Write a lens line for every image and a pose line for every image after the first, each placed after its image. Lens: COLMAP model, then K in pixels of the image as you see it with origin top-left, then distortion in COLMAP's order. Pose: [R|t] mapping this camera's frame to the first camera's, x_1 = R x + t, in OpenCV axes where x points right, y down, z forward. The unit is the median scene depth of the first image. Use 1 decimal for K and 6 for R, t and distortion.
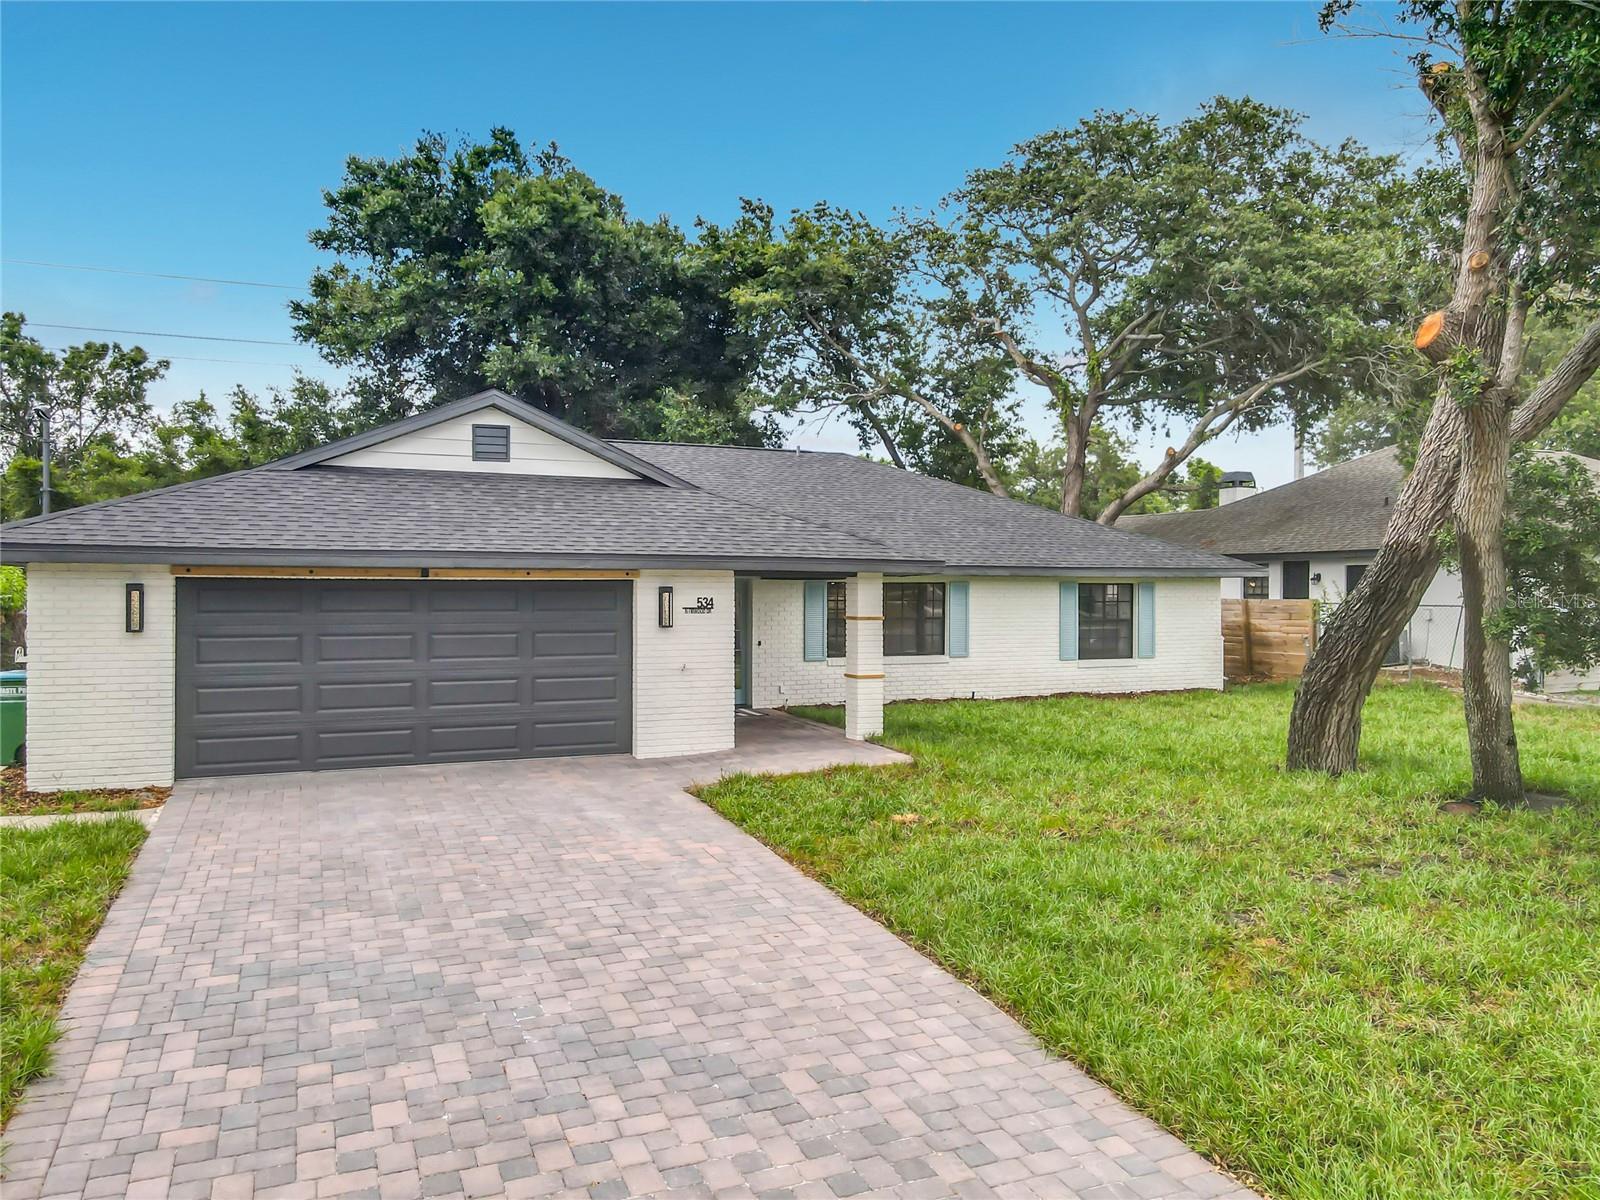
lens RADIAL K [[1170.0, 0, 818.4], [0, 1170.0, 596.0], [0, 0, 1]] dist [0.023997, 0.004354]
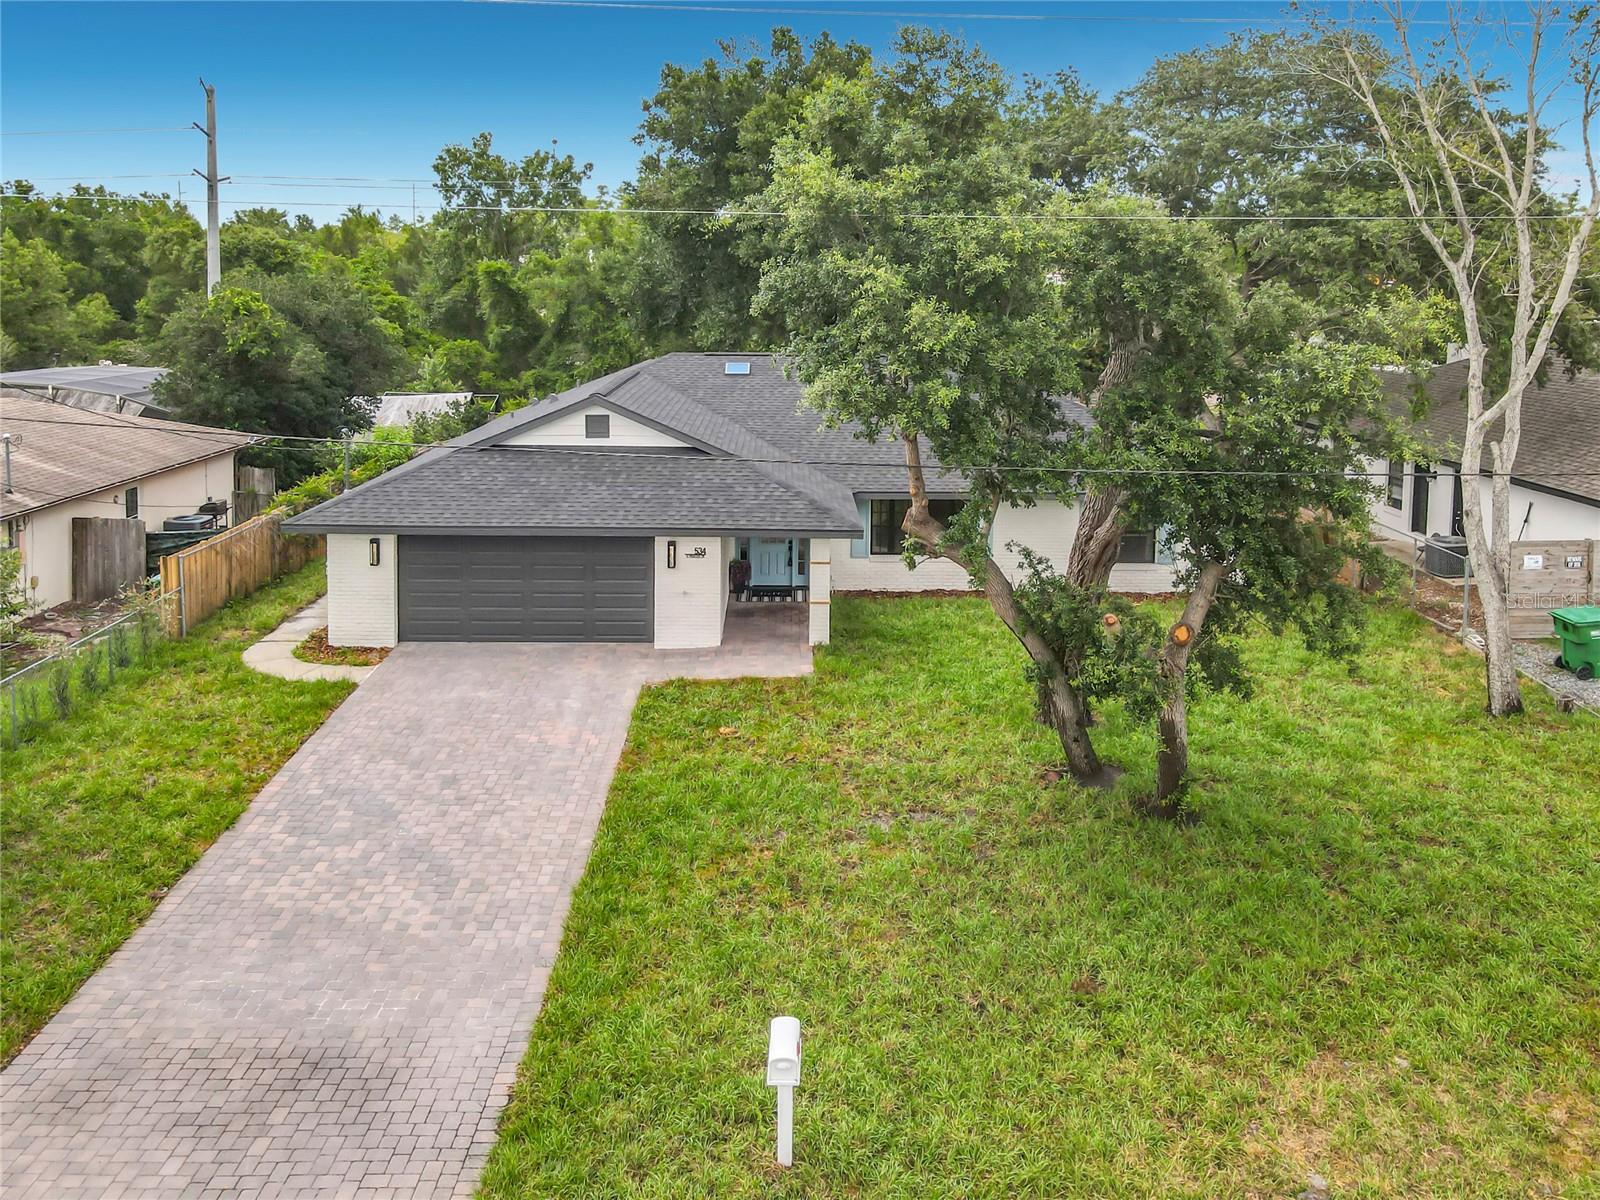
lens RADIAL K [[1243.9, 0, 819.0], [0, 1243.9, 368.0], [0, 0, 1]] dist [0.002724, 0.003098]
pose [[0.925011, 0.035298, -0.378297, 0.493376], [-0.012256, 0.997929, 0.063146, -0.254781], [0.379742, -0.053775, 0.923528, -0.323700]]
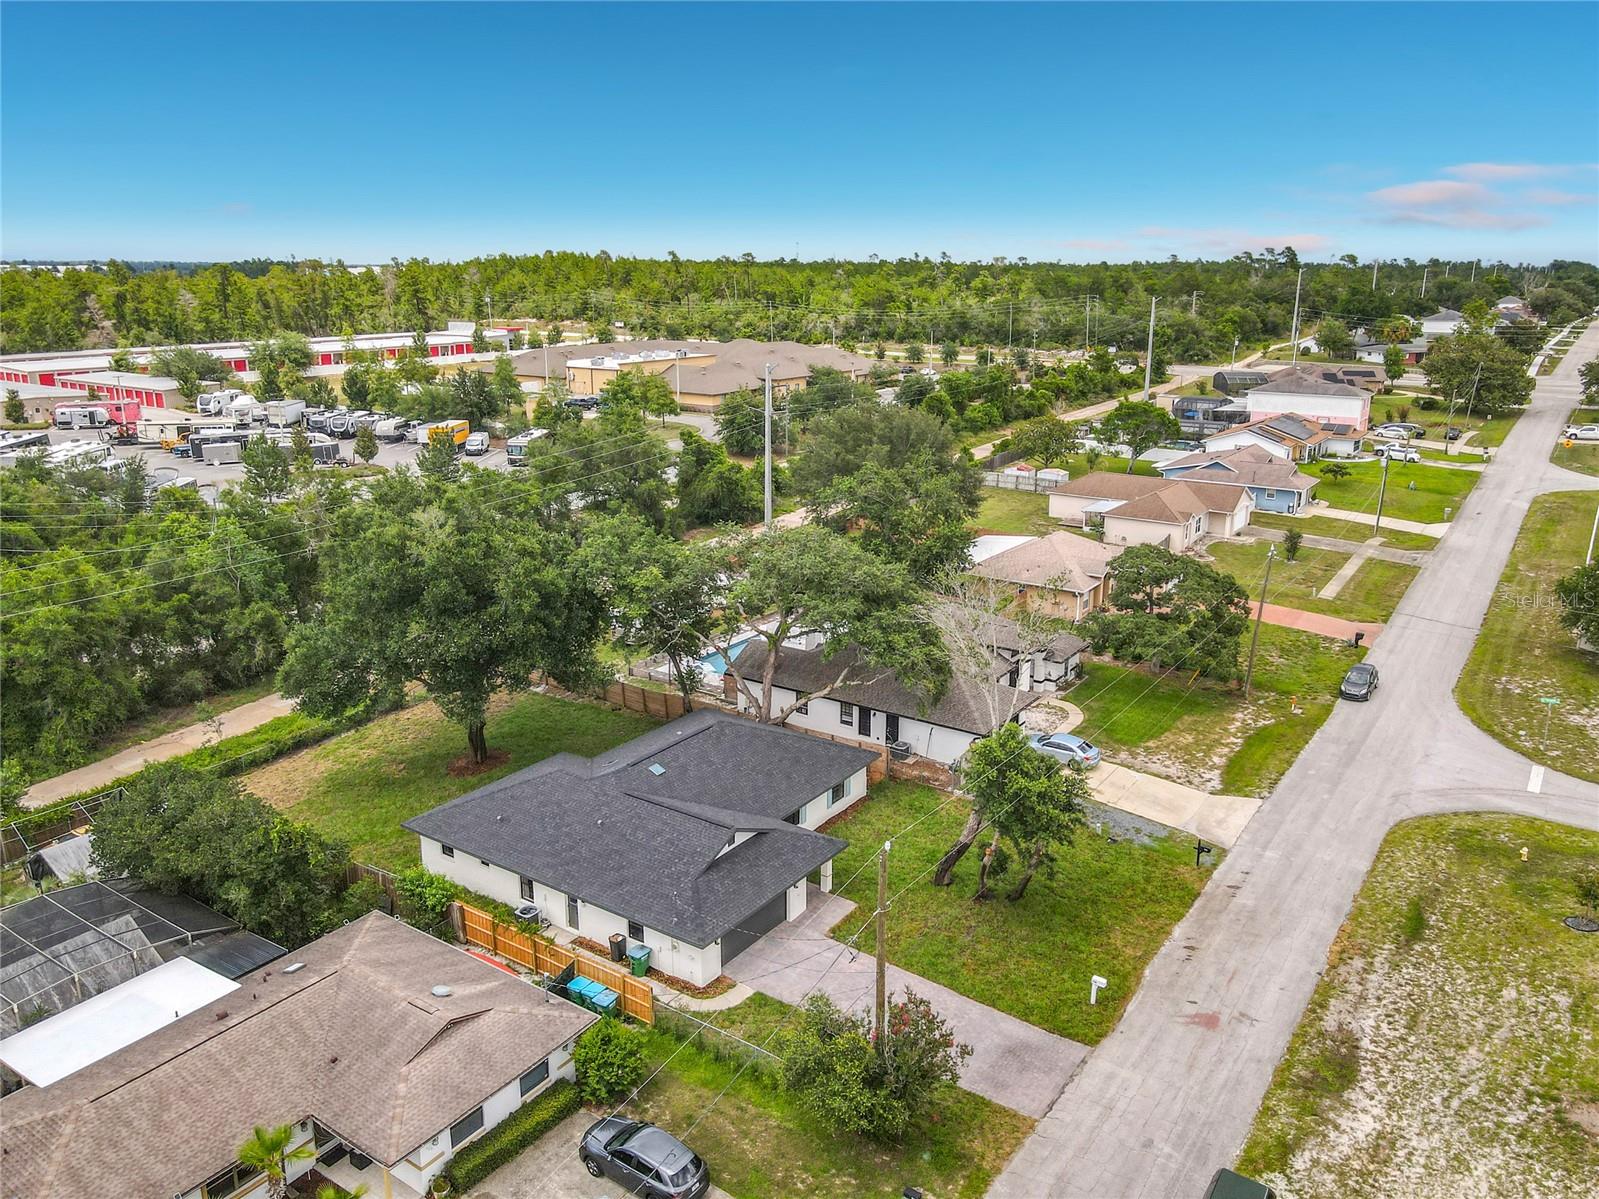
lens RADIAL K [[1165.0, 0, 803.3], [0, 1165.0, 627.6], [0, 0, 1]] dist [0.018184, 0.003250]
pose [[0.854105, -0.159514, 0.495035, -1.332407], [0.007545, 0.955507, 0.294873, -1.360944], [-0.520046, -0.248117, 0.817307, -1.341724]]
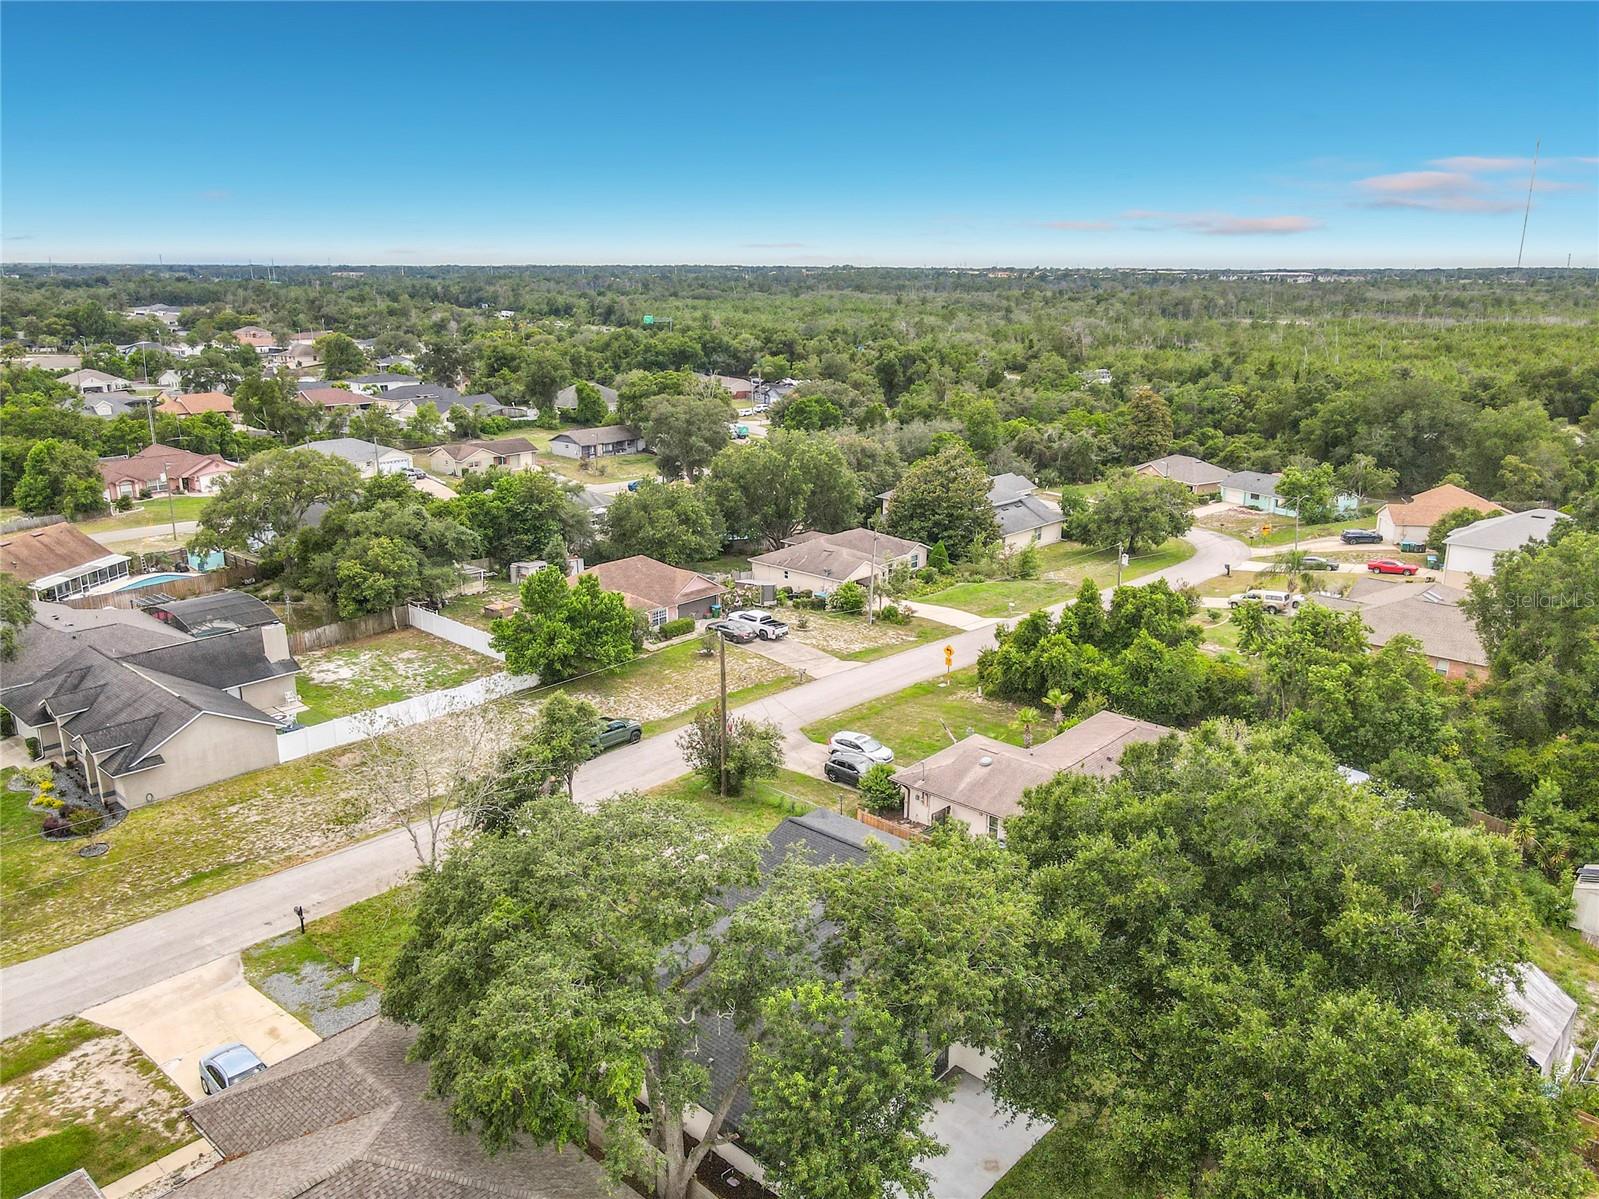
lens RADIAL K [[1184.9, 0, 815.4], [0, 1184.9, 597.6], [0, 0, 1]] dist [0.018688, -0.000688]
pose [[-0.912629, 0.104772, -0.395134, 0.841692], [-0.009785, 0.960722, 0.277340, -1.521277], [0.408671, 0.256975, -0.875758, 3.341318]]
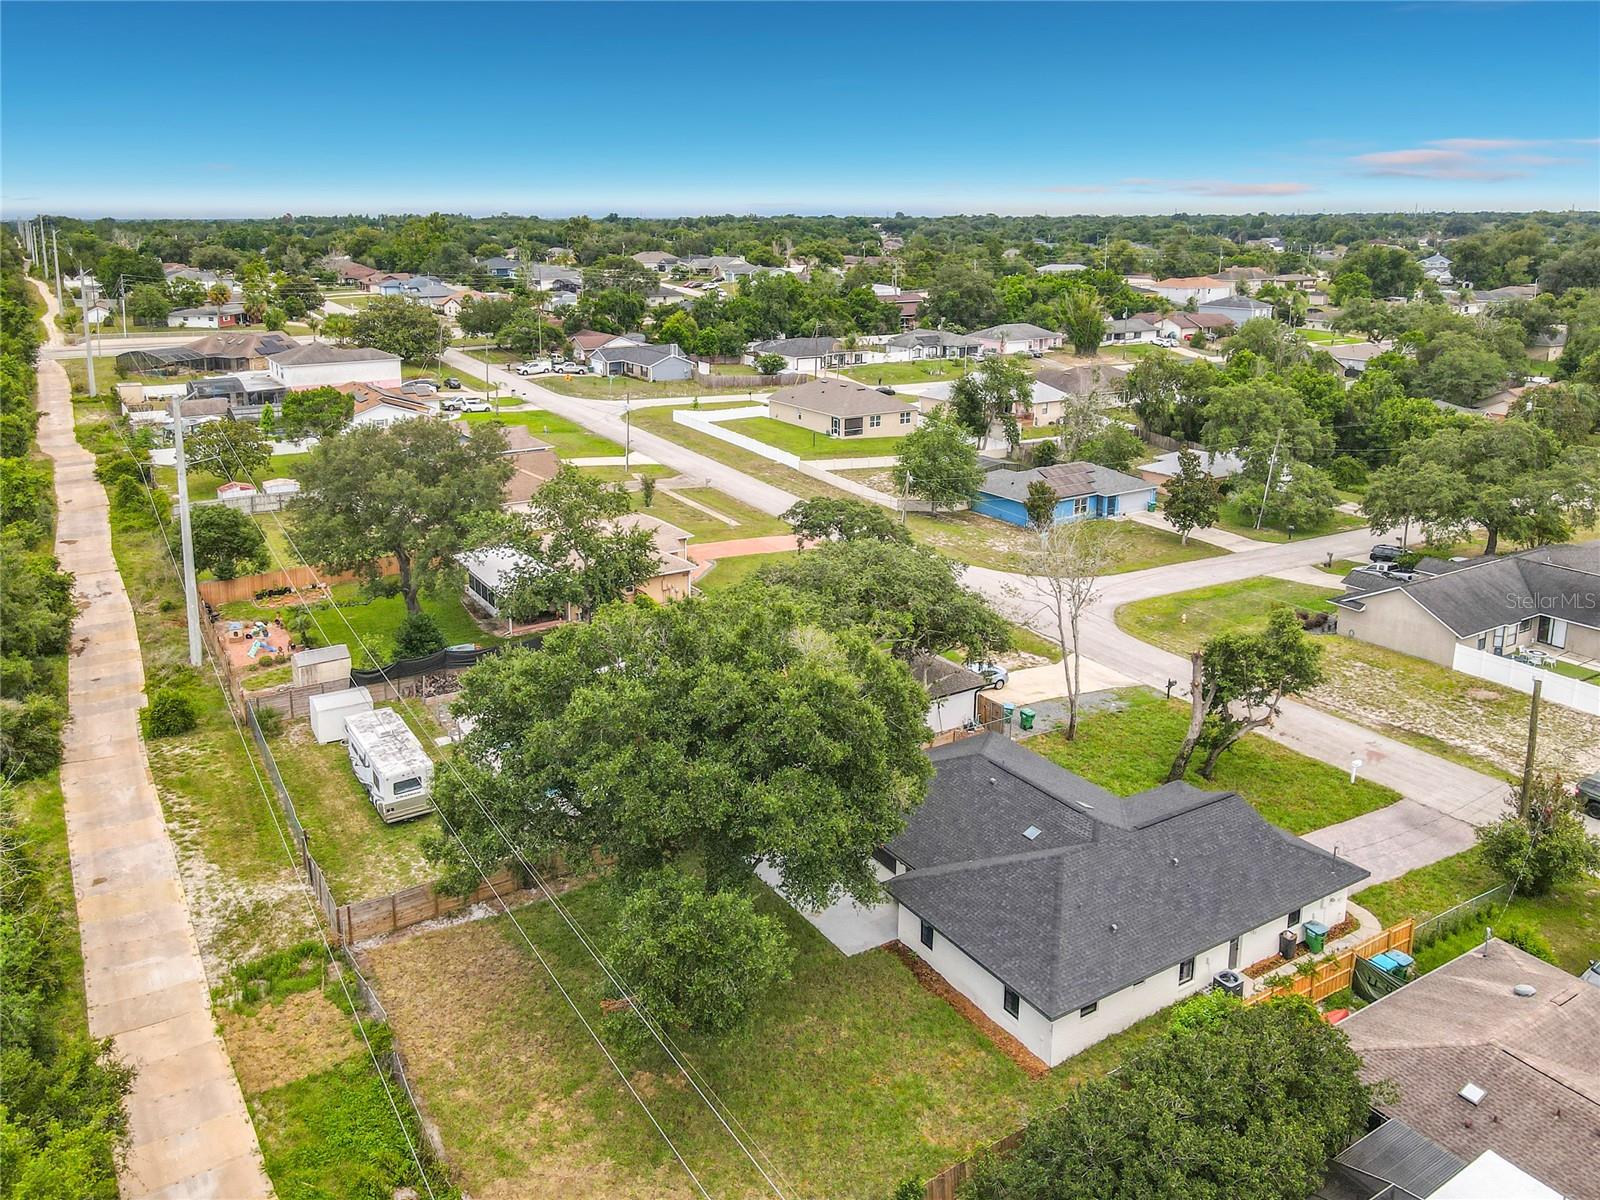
lens RADIAL K [[1202.9, 0, 803.0], [0, 1202.9, 548.1], [0, 0, 1]] dist [0.025954, 0.001274]
pose [[-0.137600, -0.268944, 0.953276, -2.672971], [0.003843, 0.962279, 0.272039, -1.491688], [-0.990480, 0.041096, -0.131376, 2.175325]]
